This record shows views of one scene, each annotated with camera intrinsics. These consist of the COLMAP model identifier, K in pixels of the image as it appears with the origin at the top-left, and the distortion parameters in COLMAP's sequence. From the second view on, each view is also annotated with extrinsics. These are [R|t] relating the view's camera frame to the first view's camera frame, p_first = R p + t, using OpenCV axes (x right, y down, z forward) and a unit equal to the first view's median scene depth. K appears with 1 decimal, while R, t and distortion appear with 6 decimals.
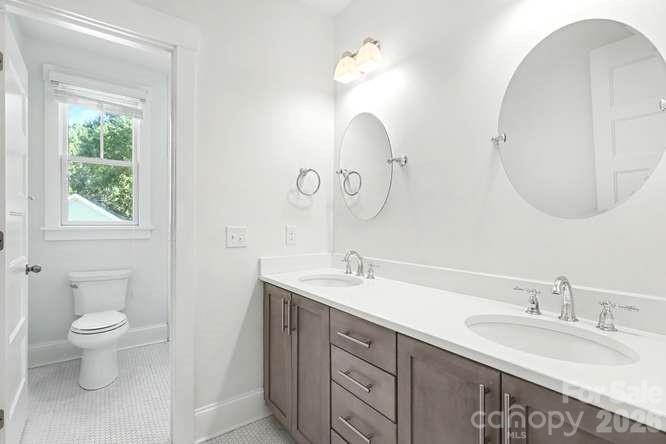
lens RADIAL K [[317.8, 0, 335.2], [0, 317.8, 222.9], [0, 0, 1]] dist [0.002343, -0.000002]
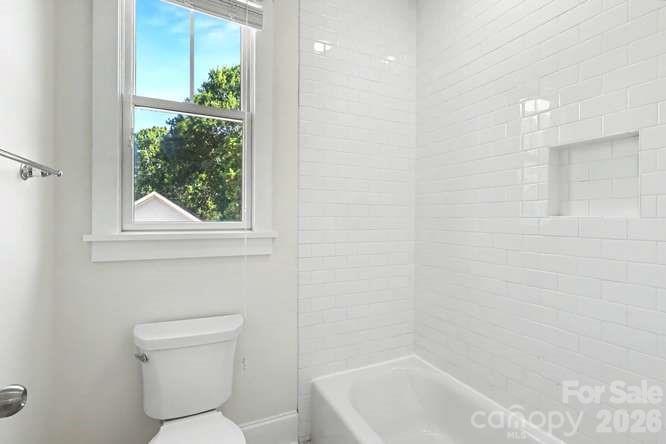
lens RADIAL K [[317.8, 0, 331.0], [0, 317.8, 221.5], [0, 0, 1]] dist [0.002343, -0.000002]
pose [[0.983922, 0.002571, -0.178582, -0.392804], [-0.001801, 0.999988, 0.004471, -0.009302], [0.178591, -0.004077, 0.983915, 0.498556]]
